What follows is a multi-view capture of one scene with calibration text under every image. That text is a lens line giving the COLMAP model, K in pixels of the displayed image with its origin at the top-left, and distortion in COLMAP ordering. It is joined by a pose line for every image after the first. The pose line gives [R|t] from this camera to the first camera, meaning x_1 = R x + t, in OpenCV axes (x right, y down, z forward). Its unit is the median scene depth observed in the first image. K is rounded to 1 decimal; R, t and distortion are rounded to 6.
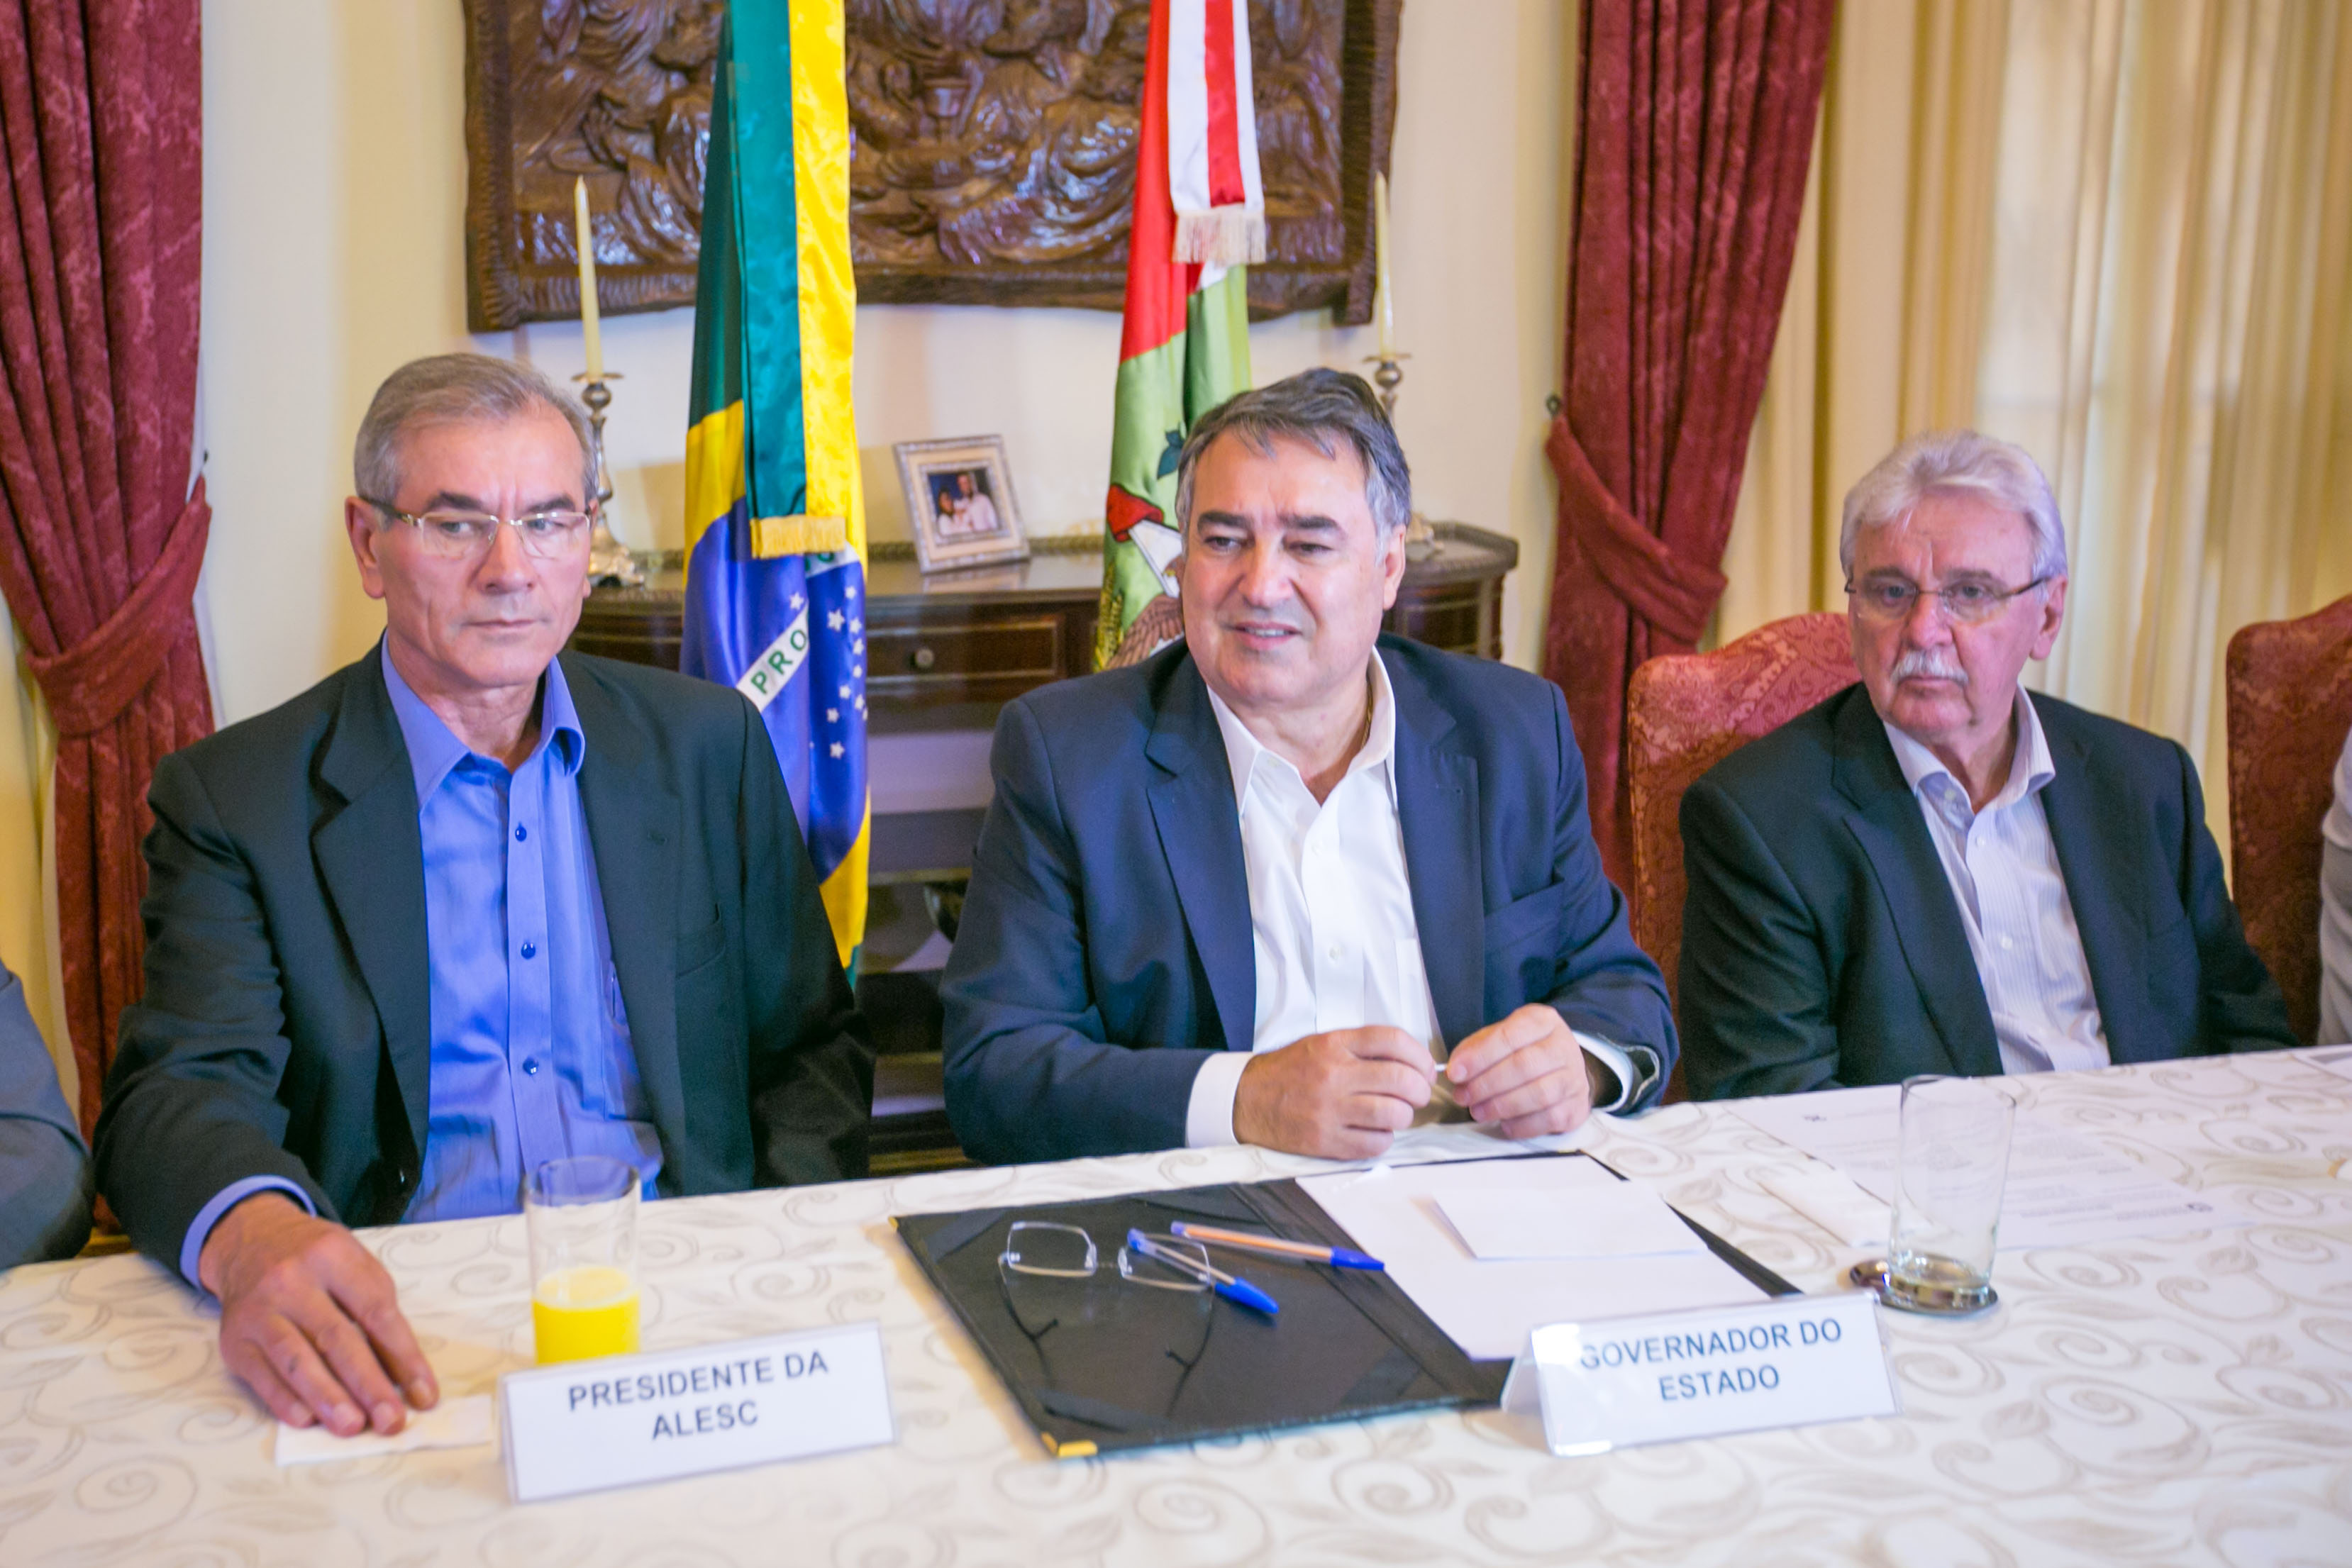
lens RADIAL K [[2906.1, 0, 1090.7], [0, 2906.1, 755.4], [0, 0, 1]] dist [0.075219, 0.000000]
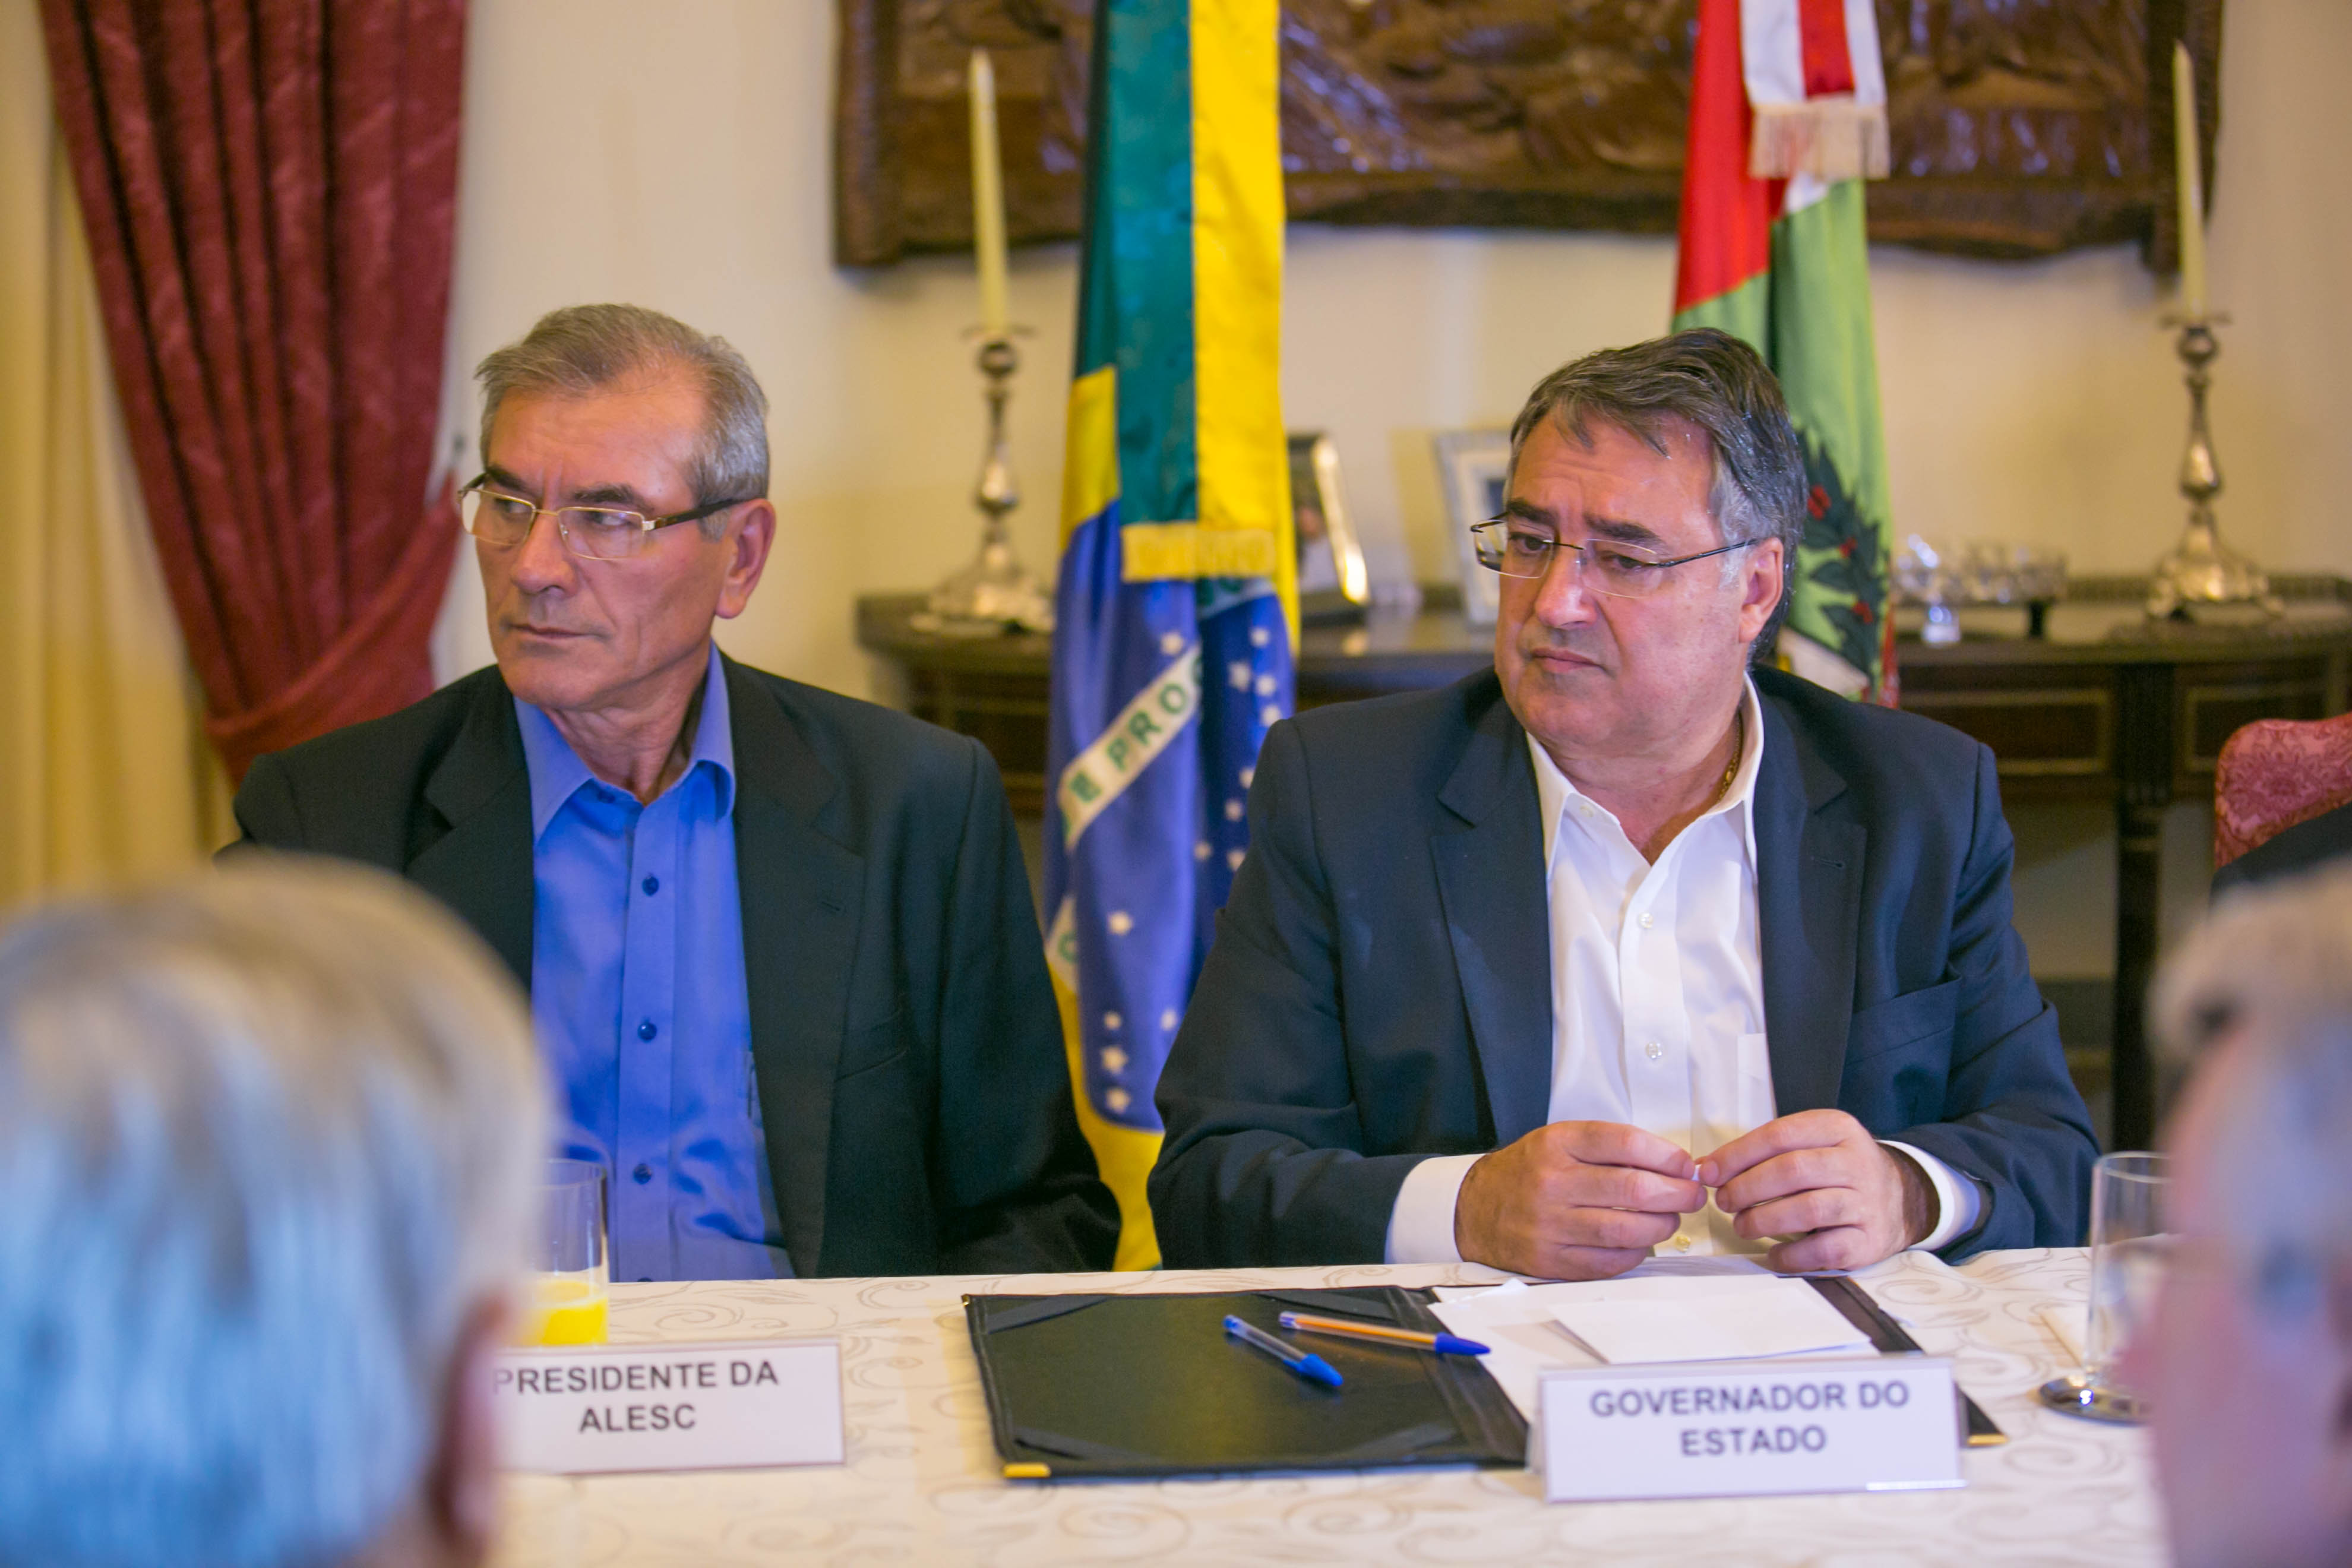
lens RADIAL K [[5103.2, 0, 1177.3], [0, 5103.2, 793.4], [0, 0, 1]] dist [-0.082769, 0.000000]
pose [[0.981860, 0.025473, -0.187886, 0.135566], [-0.033972, 0.998533, -0.042157, 0.036958], [0.186537, 0.047775, 0.981286, -0.228874]]
